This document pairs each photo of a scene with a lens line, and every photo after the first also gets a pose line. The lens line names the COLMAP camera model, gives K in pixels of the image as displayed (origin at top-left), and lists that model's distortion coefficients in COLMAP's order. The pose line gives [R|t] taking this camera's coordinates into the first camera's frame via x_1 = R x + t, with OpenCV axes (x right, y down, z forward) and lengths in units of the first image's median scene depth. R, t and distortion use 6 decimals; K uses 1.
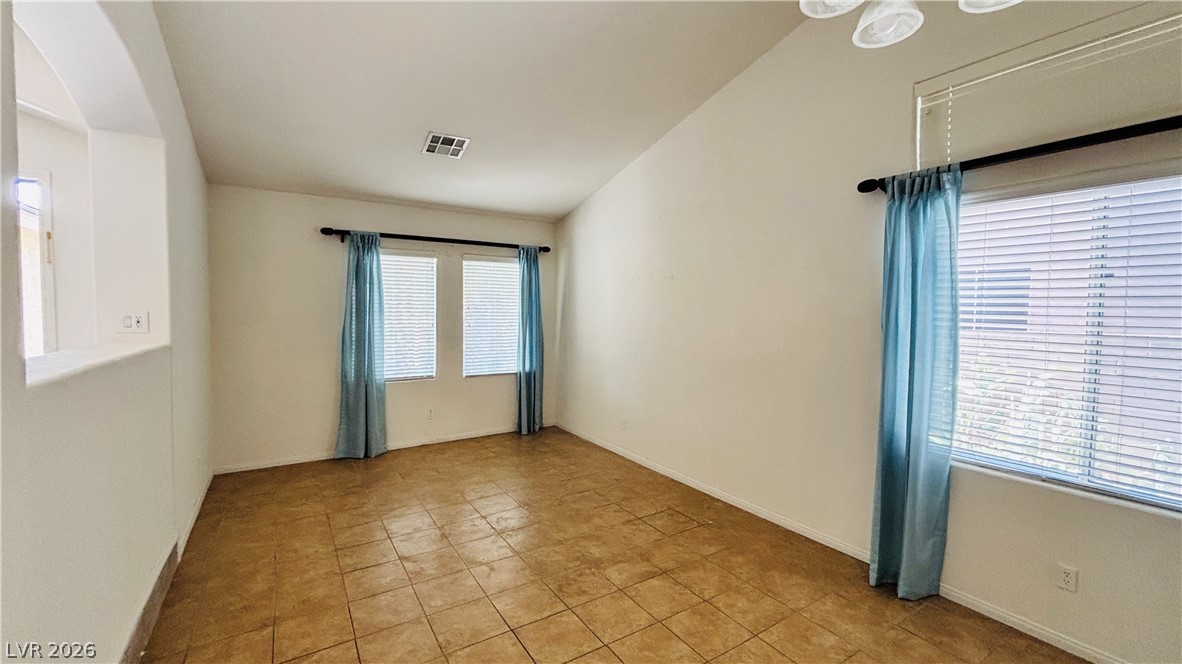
lens RADIAL K [[481.9, 0, 591.0], [0, 481.9, 332.0], [0, 0, 1]] dist [0.022948, -0.010695]
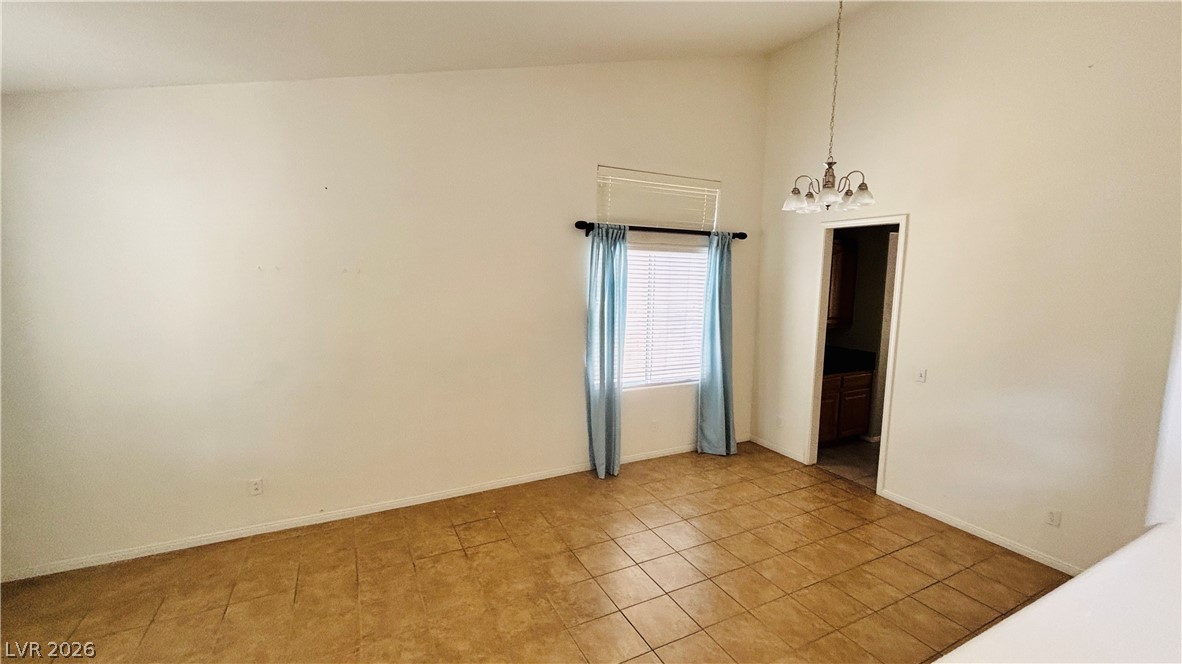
lens RADIAL K [[481.9, 0, 591.0], [0, 481.9, 332.0], [0, 0, 1]] dist [0.022948, -0.010695]
pose [[0.082559, -0.099697, 0.991587, -0.762638], [0.038632, 0.994556, 0.096779, -0.085577], [-0.995837, 0.030317, 0.085961, 0.731570]]
